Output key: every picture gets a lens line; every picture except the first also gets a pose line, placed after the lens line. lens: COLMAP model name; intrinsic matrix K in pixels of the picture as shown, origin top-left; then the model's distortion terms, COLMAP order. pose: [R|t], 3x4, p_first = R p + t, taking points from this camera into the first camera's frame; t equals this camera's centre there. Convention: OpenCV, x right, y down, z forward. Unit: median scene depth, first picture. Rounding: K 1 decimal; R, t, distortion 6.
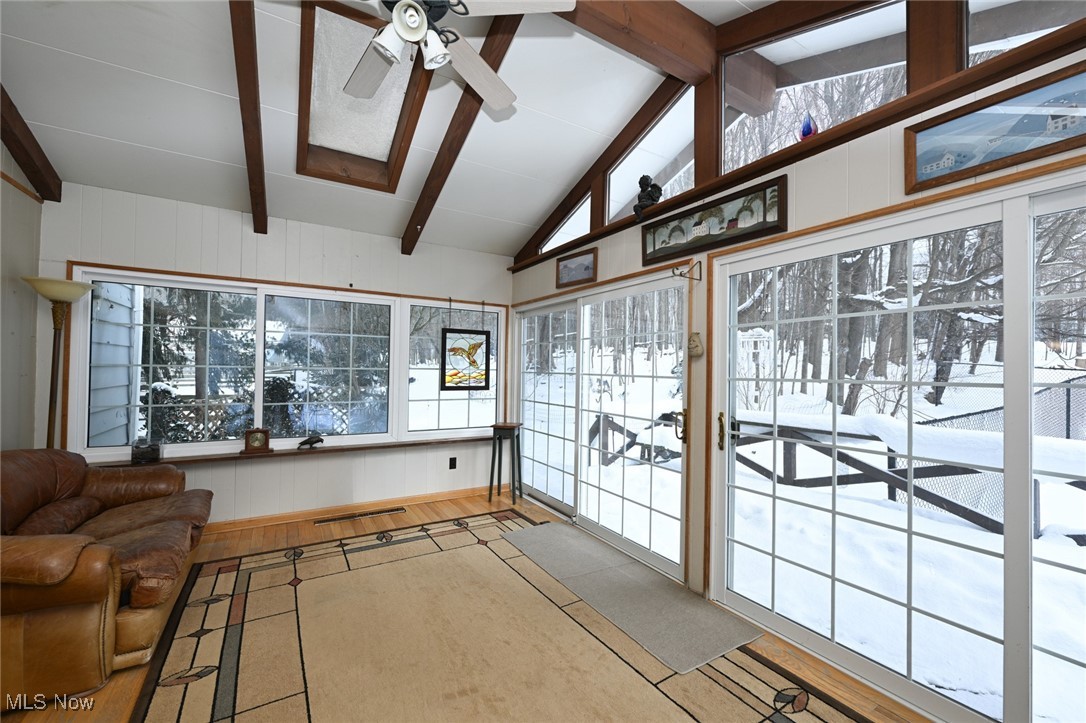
lens RADIAL K [[436.2, 0, 539.9], [0, 436.2, 366.3], [0, 0, 1]] dist [0.000114, -0.000308]
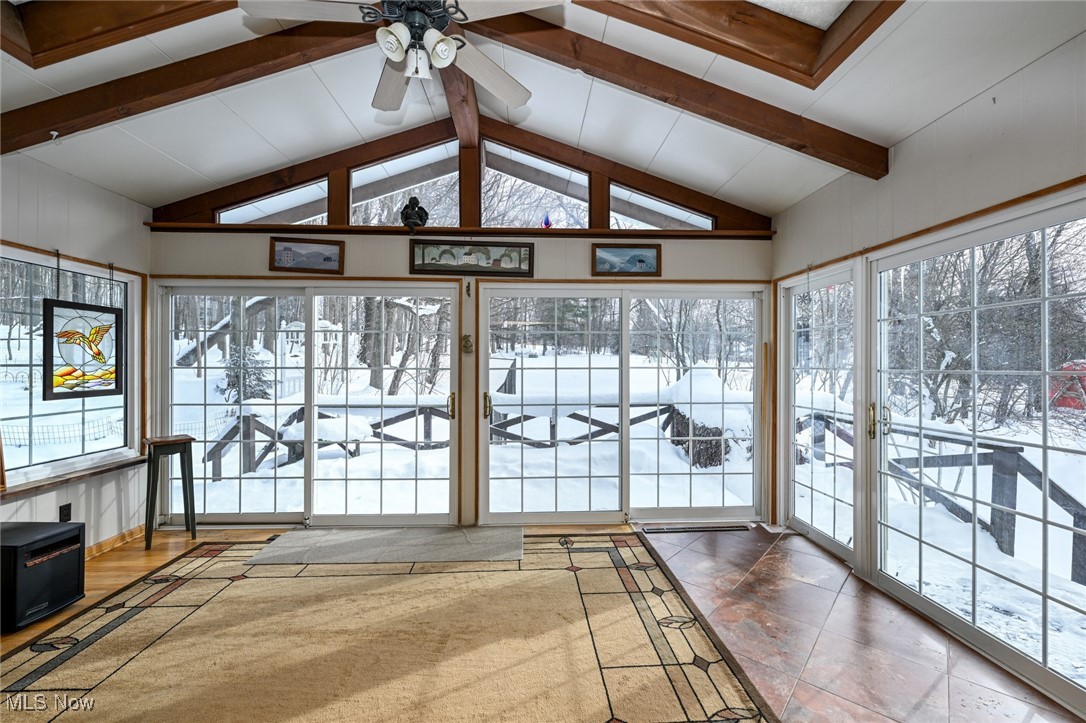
lens RADIAL K [[436.2, 0, 545.4], [0, 436.2, 362.8], [0, 0, 1]] dist [0.000114, -0.000308]
pose [[0.470028, -0.014336, 0.882535, -0.537983], [-0.001760, 0.999851, 0.017179, -0.011368], [-0.882650, -0.009628, 0.469933, 0.115773]]
